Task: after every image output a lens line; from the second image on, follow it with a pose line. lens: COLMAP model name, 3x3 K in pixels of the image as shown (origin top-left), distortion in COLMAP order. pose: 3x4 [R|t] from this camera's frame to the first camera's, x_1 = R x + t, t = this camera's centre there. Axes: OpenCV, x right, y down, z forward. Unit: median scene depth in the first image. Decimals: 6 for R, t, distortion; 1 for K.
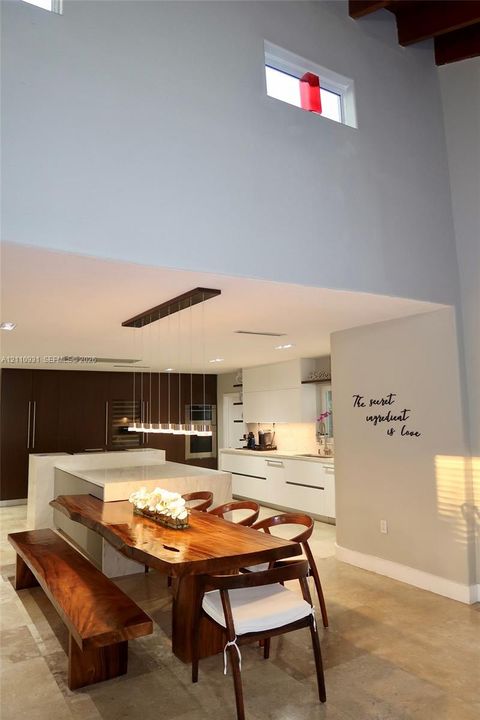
lens RADIAL K [[491.0, 0, 233.3], [0, 491.0, 359.0], [0, 0, 1]] dist [-0.000123, 0.003866]
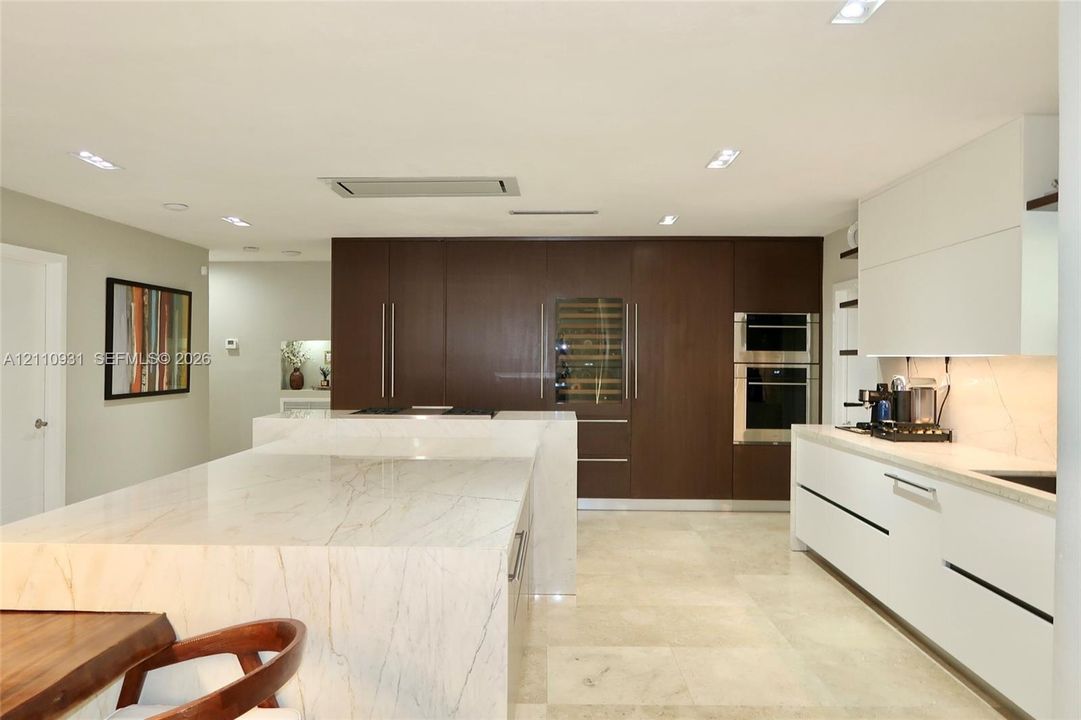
lens RADIAL K [[737.2, 0, 540.5], [0, 737.2, 360.0], [0, 0, 1]] dist [-0.000123, 0.003866]
pose [[0.838684, 0.020092, -0.544247, 0.119233], [0.049991, 0.992260, 0.113667, 0.061218], [0.542319, -0.122538, 0.831189, 0.440967]]
